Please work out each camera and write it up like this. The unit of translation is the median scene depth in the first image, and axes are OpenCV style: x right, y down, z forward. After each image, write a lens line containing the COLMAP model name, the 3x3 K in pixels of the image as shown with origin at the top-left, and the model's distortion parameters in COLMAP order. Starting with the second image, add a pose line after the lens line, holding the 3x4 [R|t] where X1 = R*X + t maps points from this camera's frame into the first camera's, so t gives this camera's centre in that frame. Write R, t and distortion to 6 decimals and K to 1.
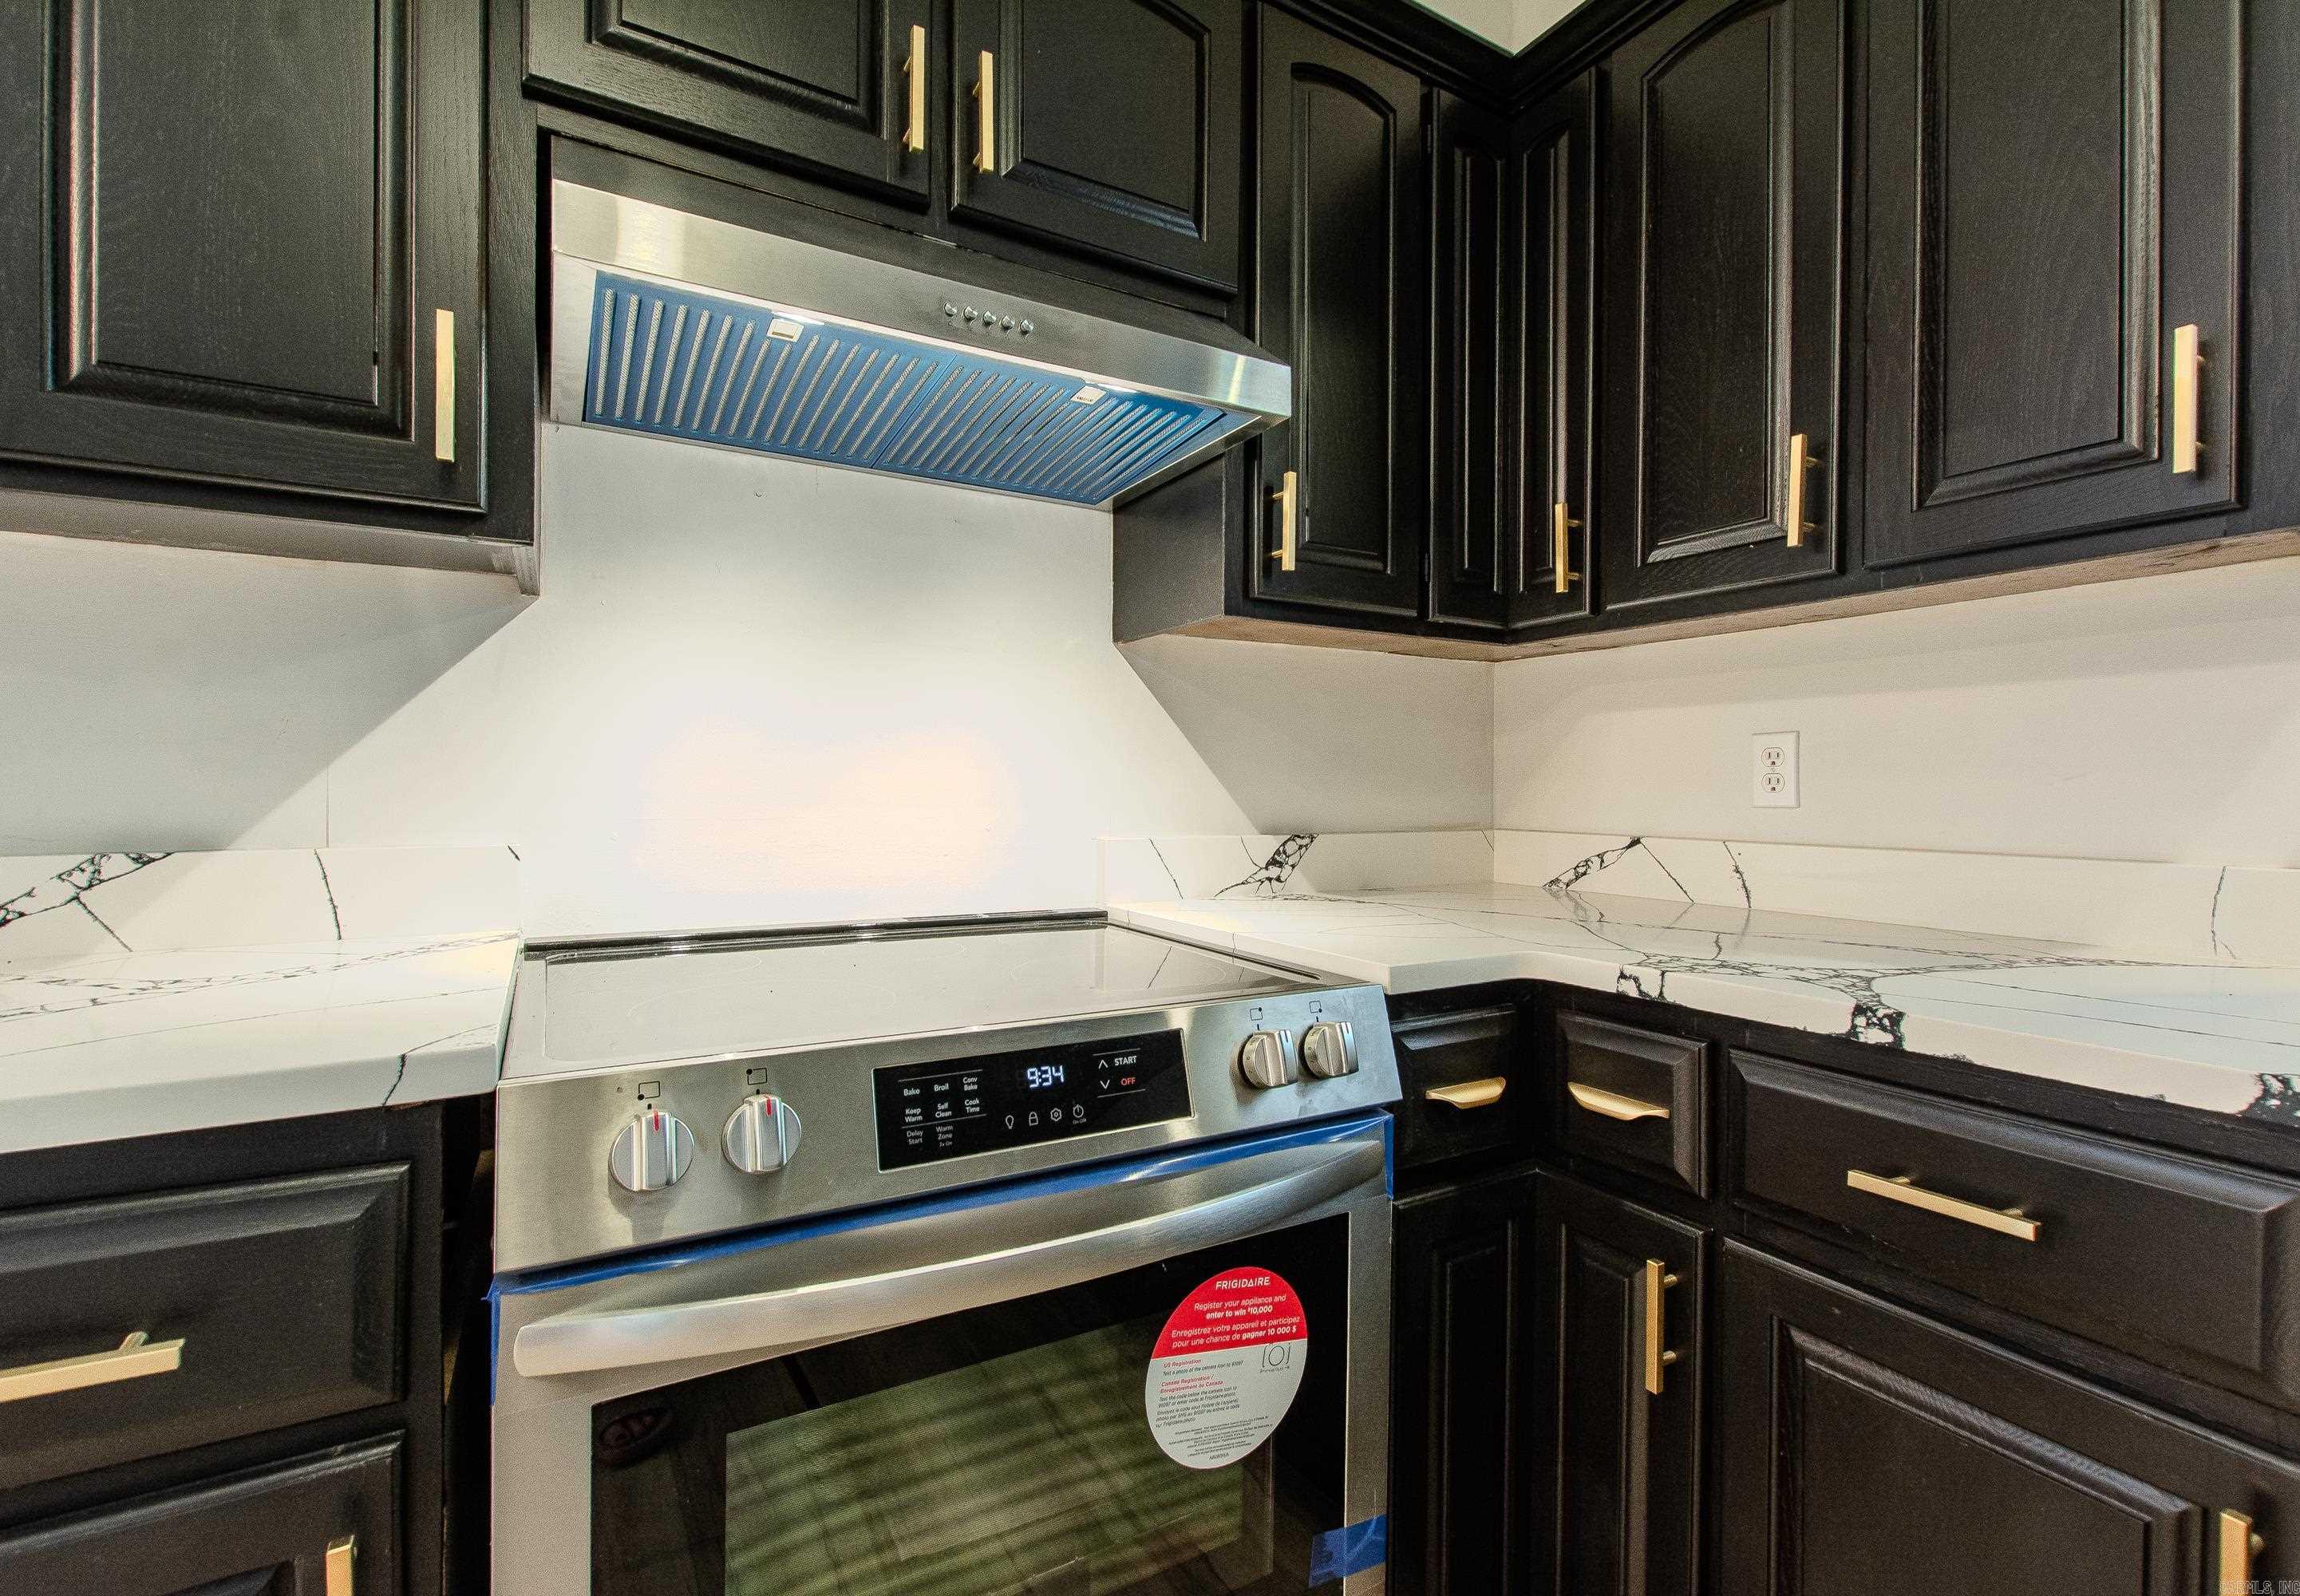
lens RADIAL K [[1033.3, 0, 1143.7], [0, 1033.3, 796.1], [0, 0, 1]] dist [-0.001802, -0.000188]
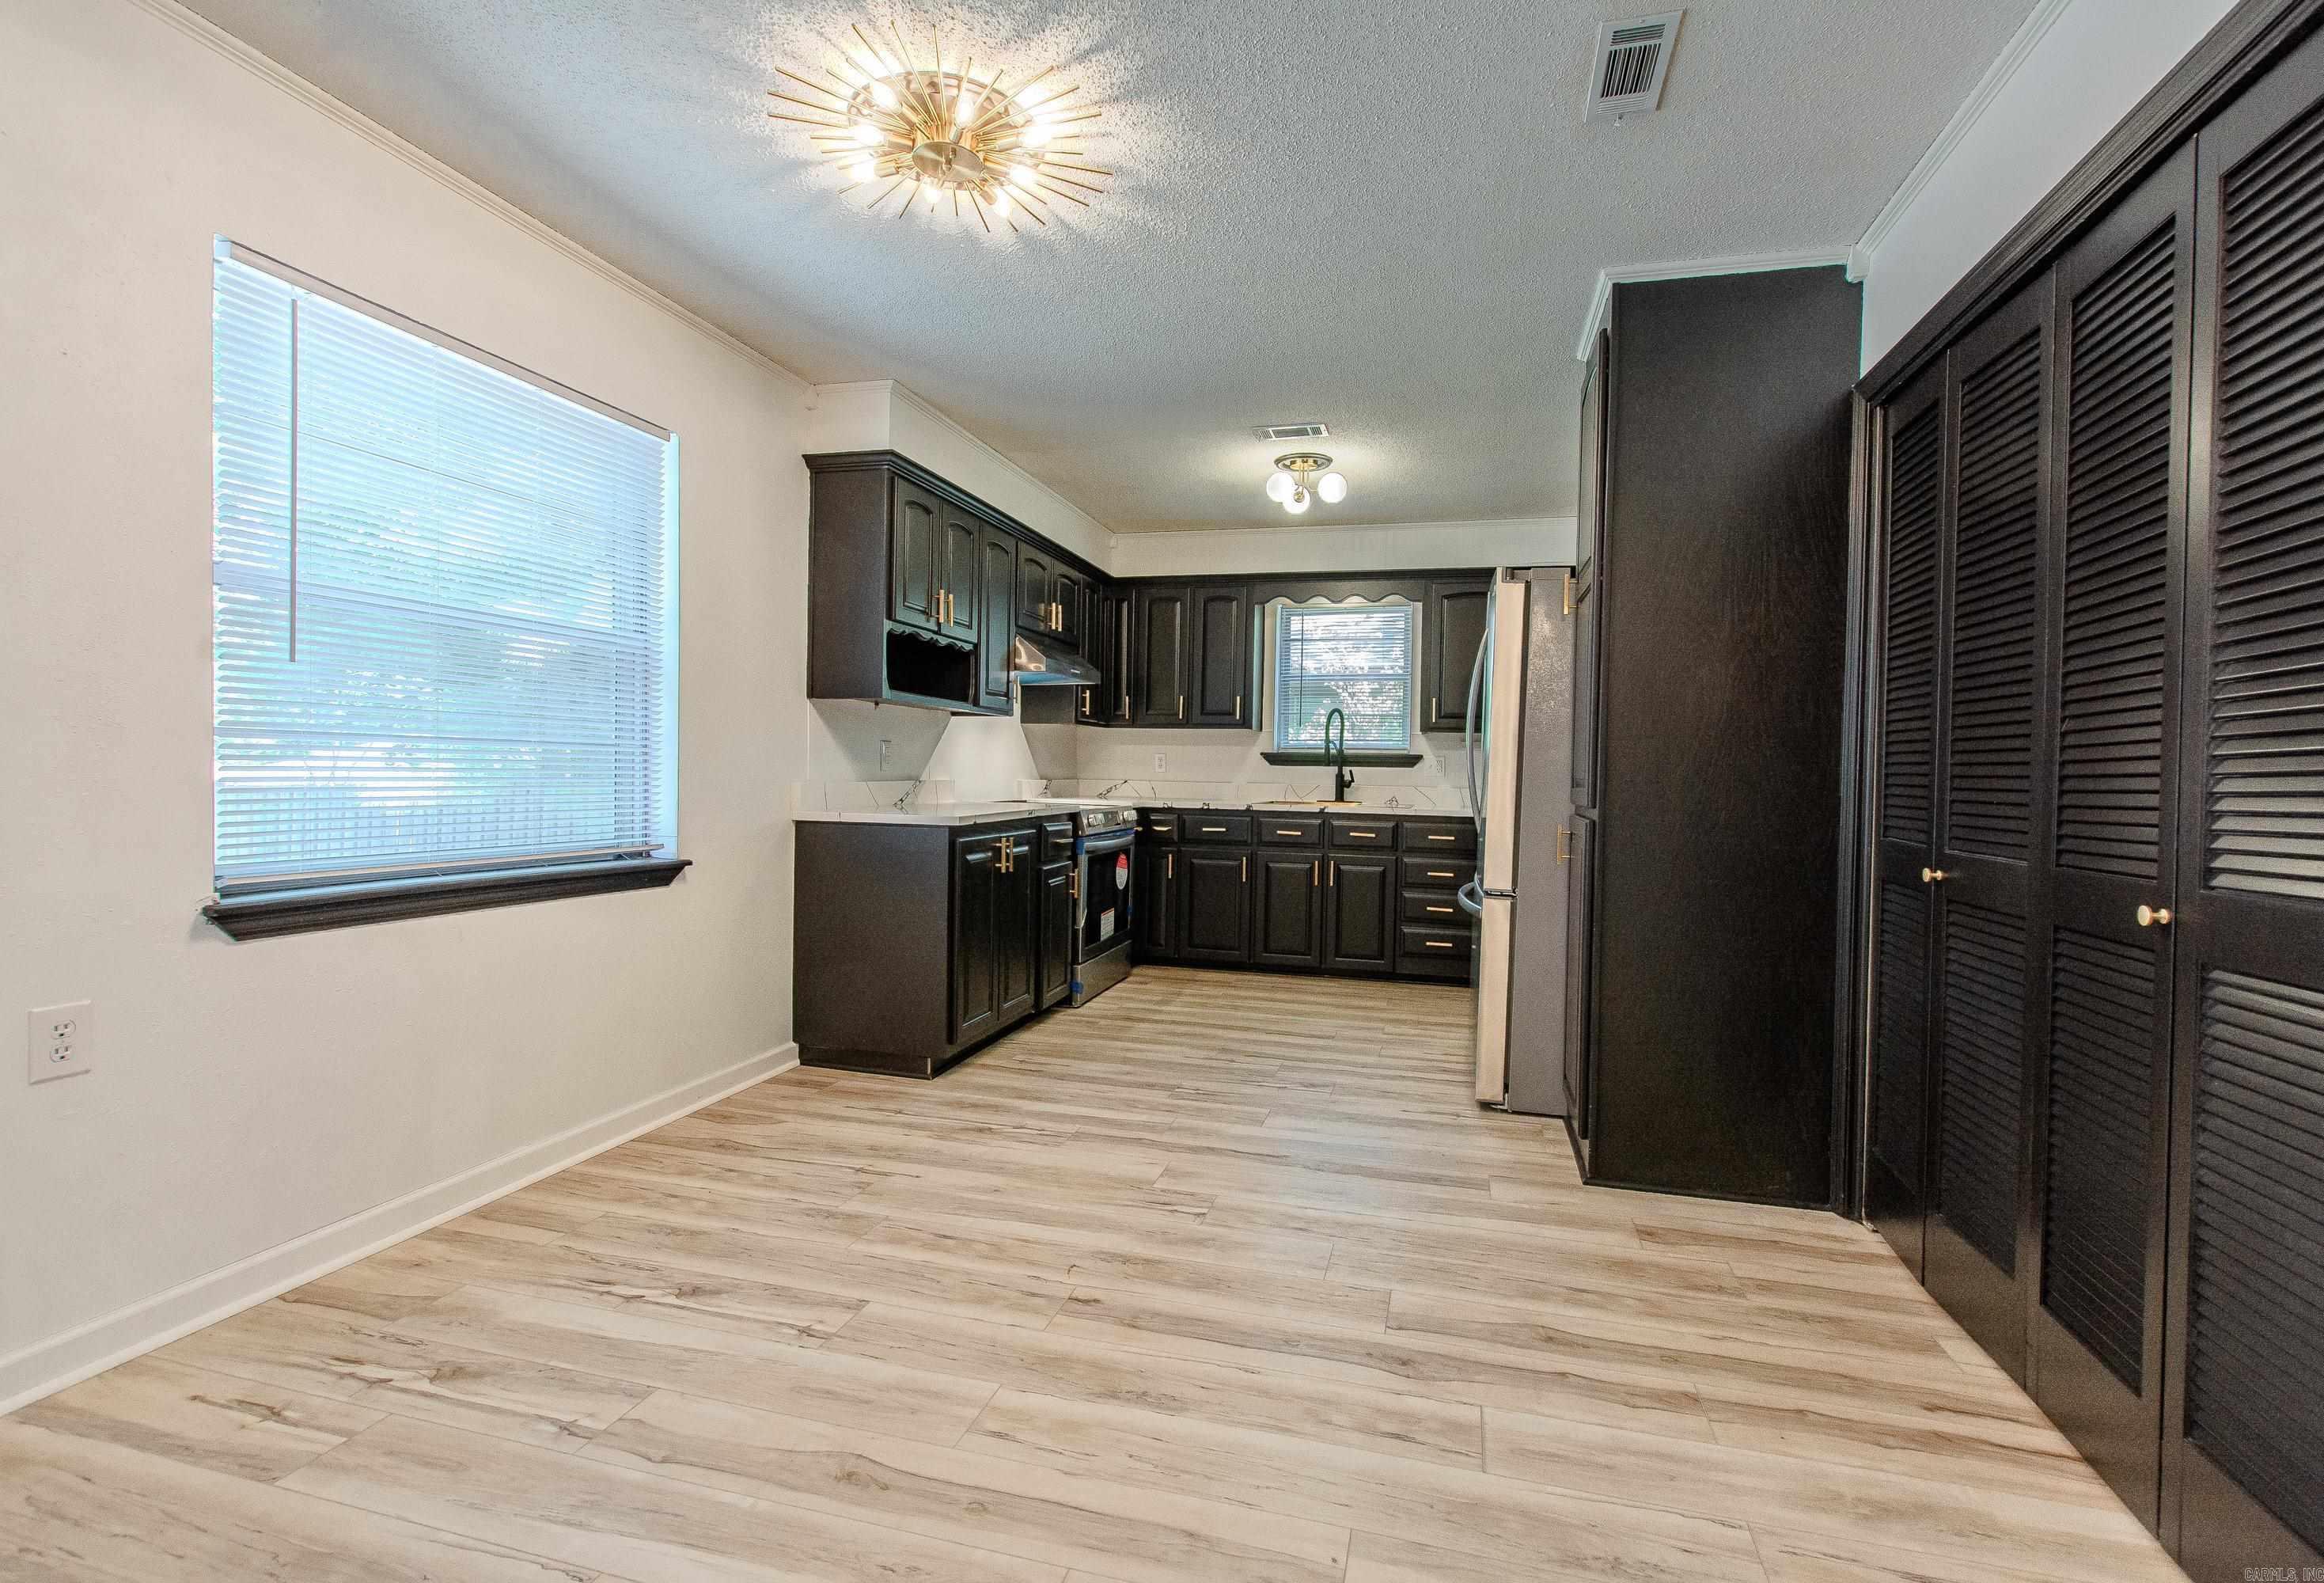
lens RADIAL K [[1045.8, 0, 1185.0], [0, 1045.8, 779.1], [0, 0, 1]] dist [0.010235, -0.004403]
pose [[0.698421, 0.000341, 0.715687, -3.254274], [-0.010379, 0.999900, 0.009652, -0.002578], [-0.715612, -0.014169, 0.698355, -2.781543]]
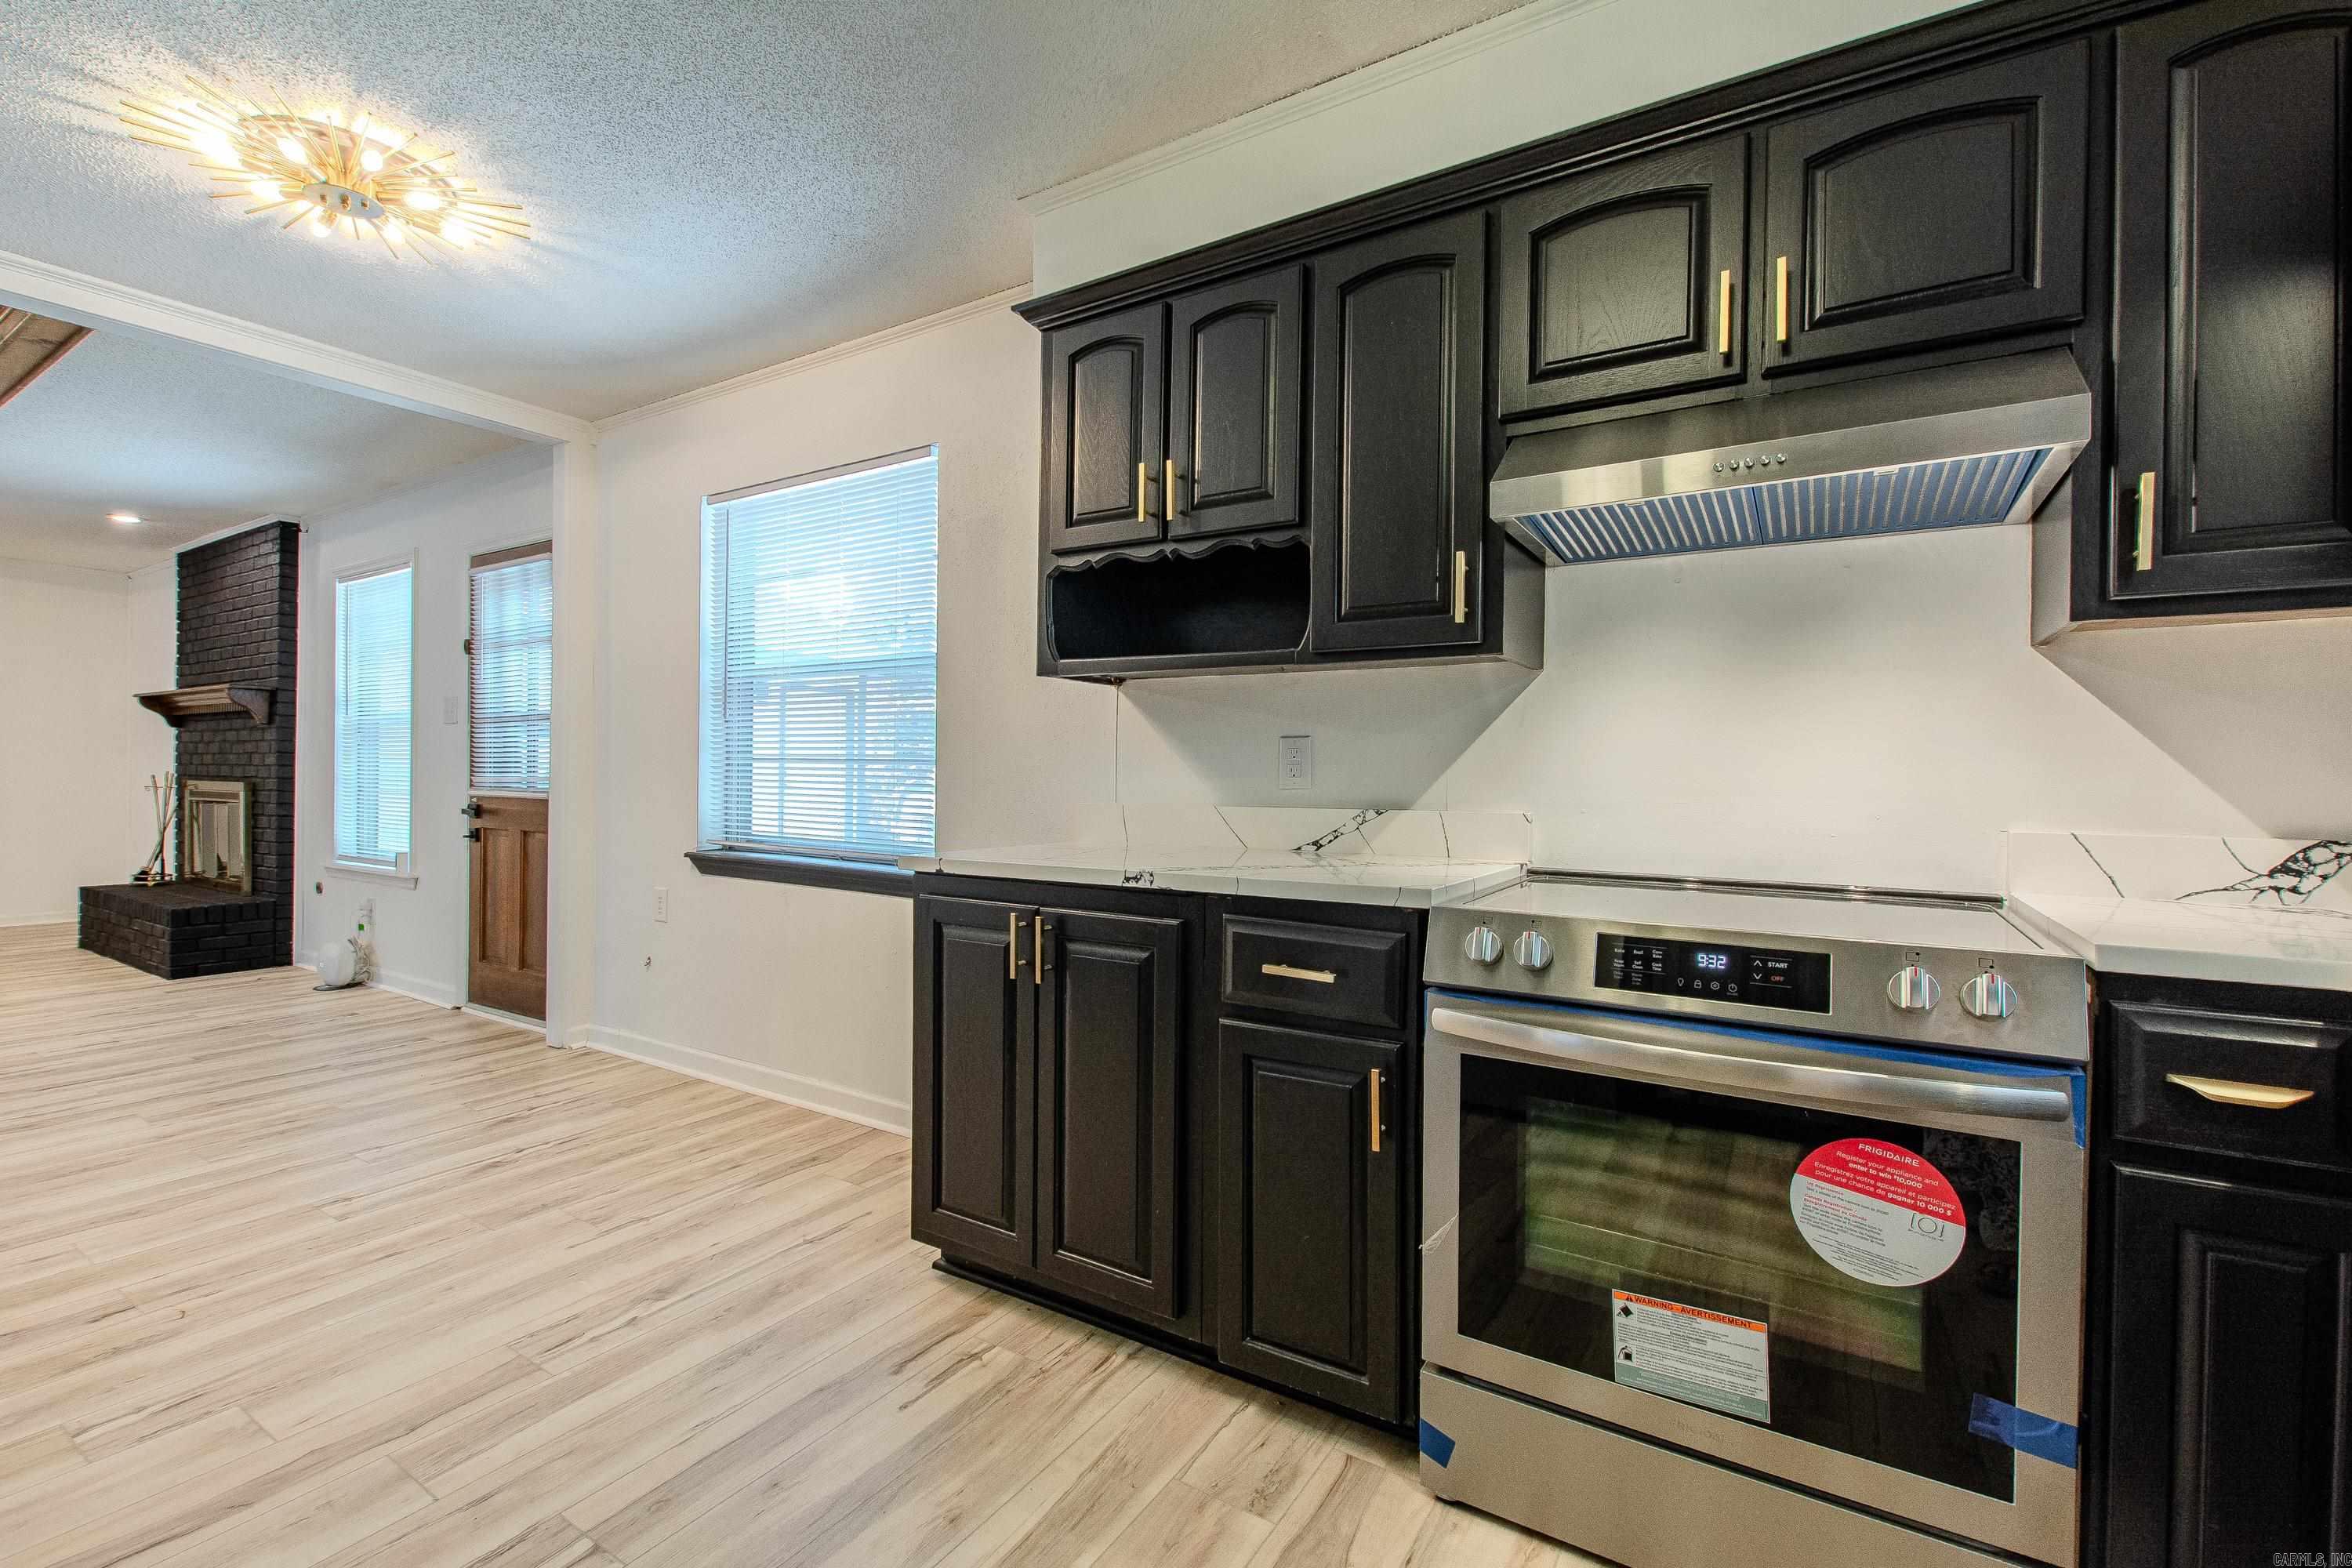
lens RADIAL K [[1024.5, 0, 1188.1], [0, 1024.5, 778.5], [0, 0, 1]] dist [0.009155, -0.003485]
pose [[0.472701, 0.003024, -0.881217, 0.737890], [-0.012517, 0.999916, -0.003283, 0.001668], [0.881134, 0.012582, 0.472700, -0.378731]]
